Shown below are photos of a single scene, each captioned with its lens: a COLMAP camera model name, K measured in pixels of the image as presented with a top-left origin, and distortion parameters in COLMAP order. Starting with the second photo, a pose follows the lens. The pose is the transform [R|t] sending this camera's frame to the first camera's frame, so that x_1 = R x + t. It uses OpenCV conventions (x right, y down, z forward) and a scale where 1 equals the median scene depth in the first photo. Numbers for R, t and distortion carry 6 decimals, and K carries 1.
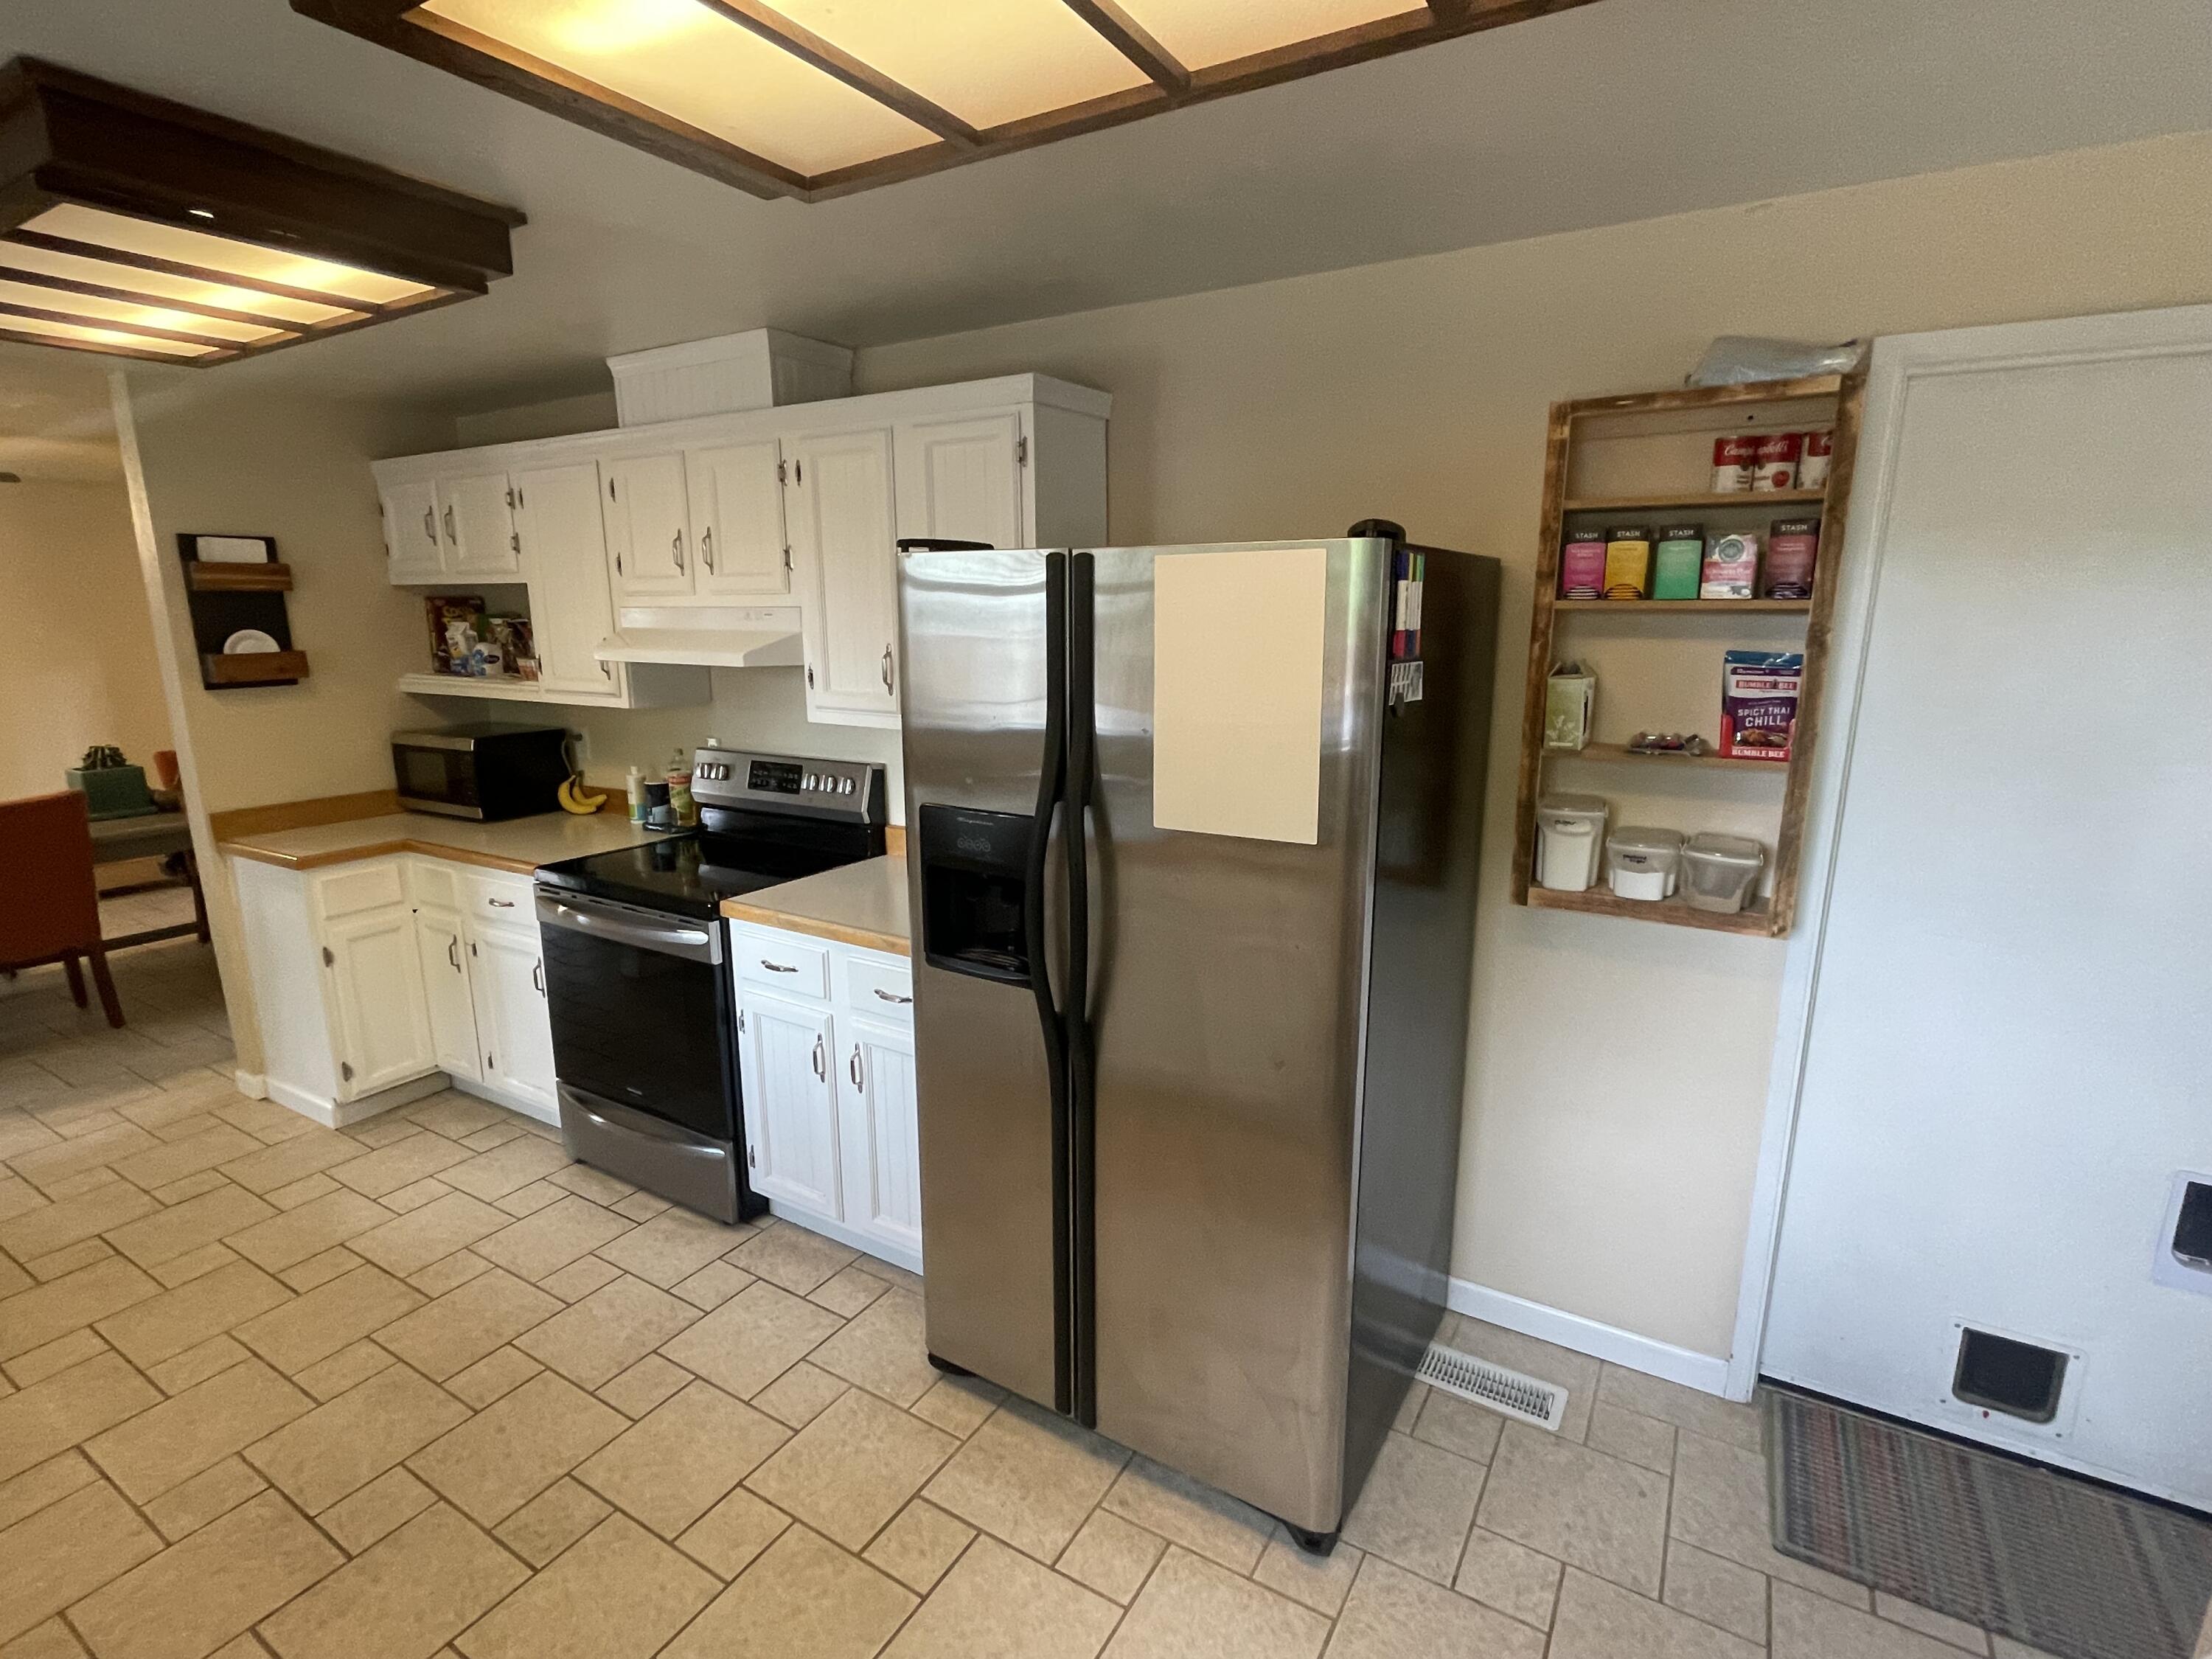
lens RADIAL K [[1058.9, 0, 1106.0], [0, 1058.9, 829.5], [0, 0, 1]] dist [-0.003403, -0.000981]
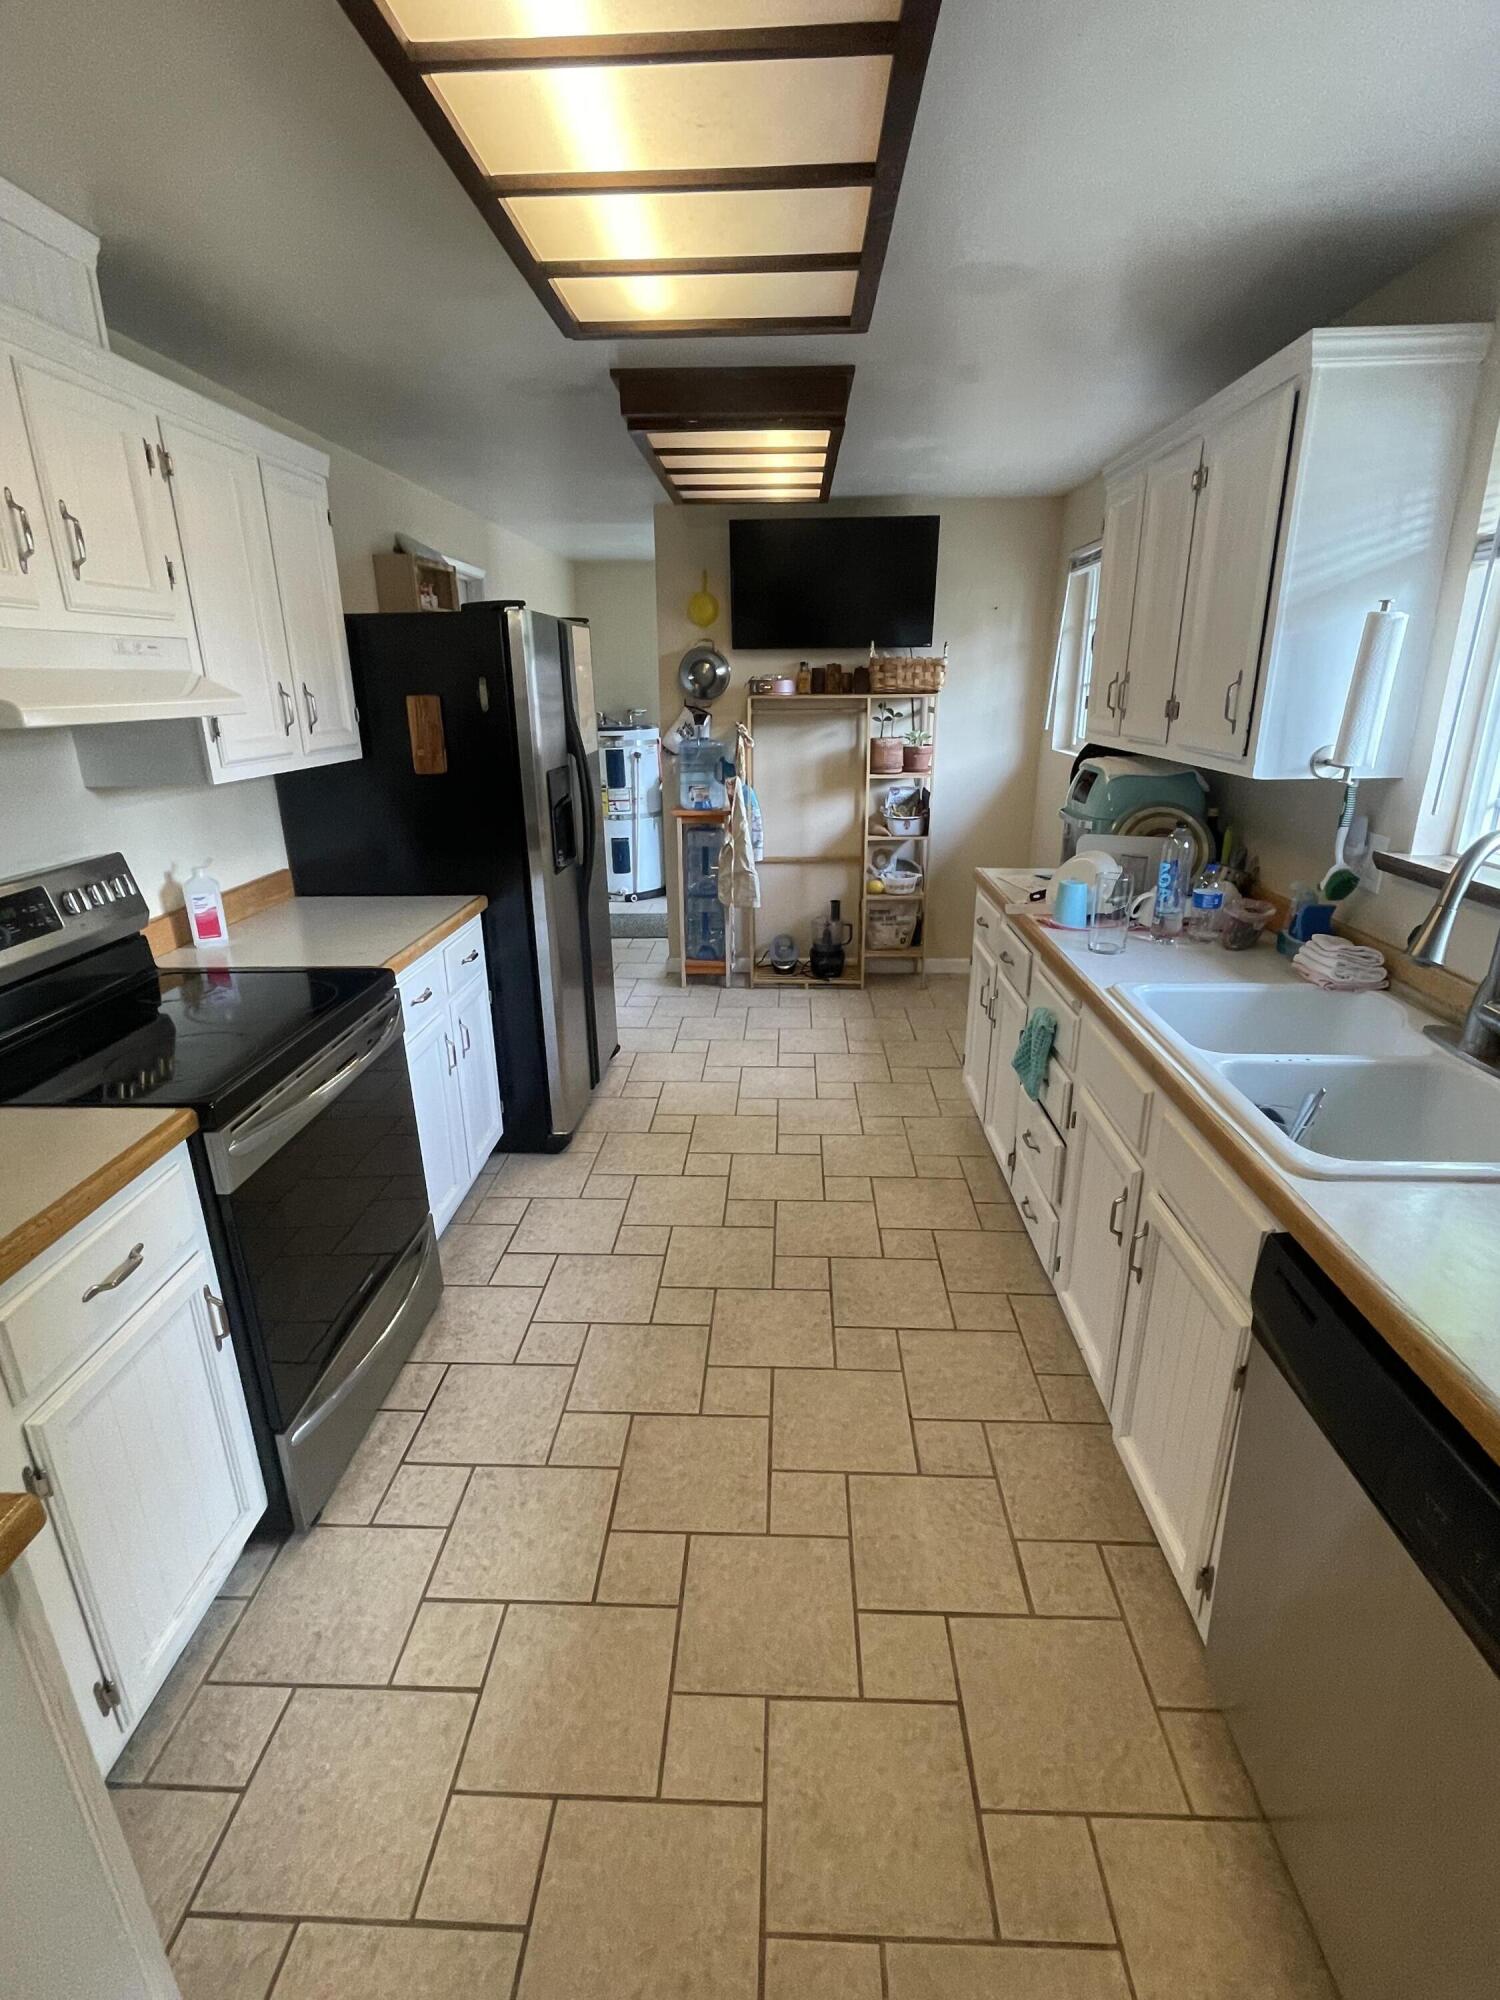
lens RADIAL K [[957.5, 0, 750.0], [0, 957.5, 1000.0], [0, 0, 1]] dist [-0.003403, -0.000981]
pose [[-0.475750, -0.272949, 0.836158, -1.360912], [0.198005, 0.892998, 0.404164, -0.202469], [-0.857004, 0.357845, -0.370799, 1.159738]]
